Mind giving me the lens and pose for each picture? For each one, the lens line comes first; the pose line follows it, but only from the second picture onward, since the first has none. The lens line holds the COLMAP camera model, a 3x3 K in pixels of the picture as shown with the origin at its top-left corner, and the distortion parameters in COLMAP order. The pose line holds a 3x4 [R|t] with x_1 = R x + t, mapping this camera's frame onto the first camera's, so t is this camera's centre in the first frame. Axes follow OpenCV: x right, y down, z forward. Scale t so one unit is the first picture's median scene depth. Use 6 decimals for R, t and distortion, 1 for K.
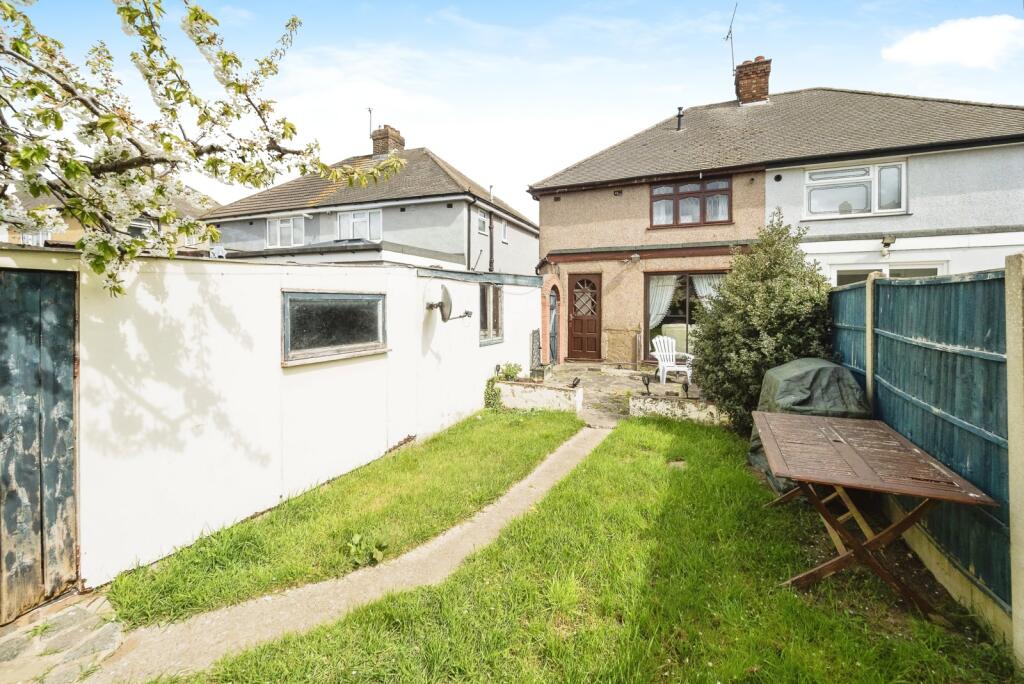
lens RADIAL K [[433.6, 0, 516.2], [0, 433.6, 305.6], [0, 0, 1]] dist [-0.008554, -0.000581]
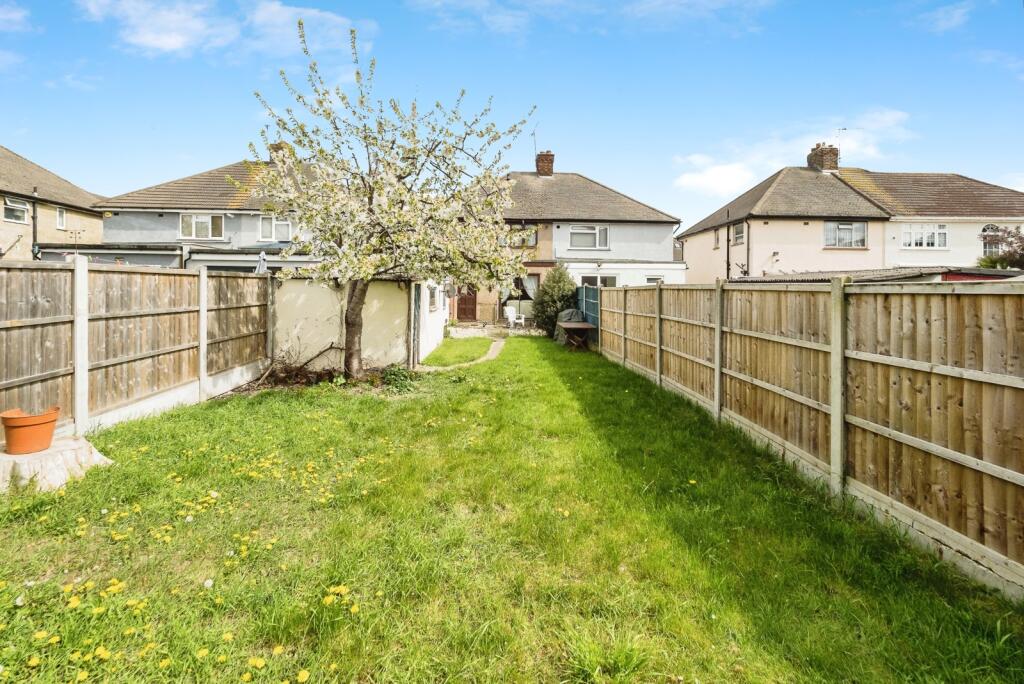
lens RADIAL K [[433.6, 0, 511.1], [0, 433.6, 268.2], [0, 0, 1]] dist [-0.008554, -0.000581]
pose [[0.897776, 0.028688, 0.439517, -0.486930], [-0.008845, 0.998850, -0.047129, -0.009944], [-0.440364, 0.038424, 0.896997, -0.727262]]
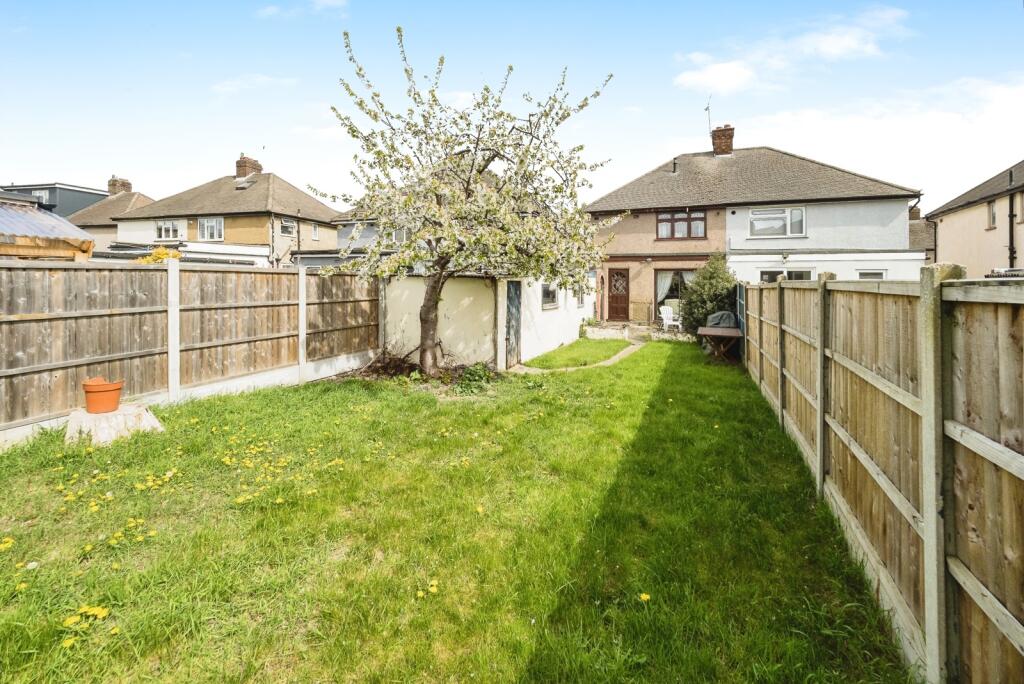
lens RADIAL K [[433.6, 0, 518.9], [0, 433.6, 264.8], [0, 0, 1]] dist [-0.008554, -0.000581]
pose [[0.999847, 0.012509, 0.012261, -0.256923], [-0.011976, 0.999021, -0.042598, -0.013276], [-0.012781, 0.042444, 0.999017, -0.695056]]
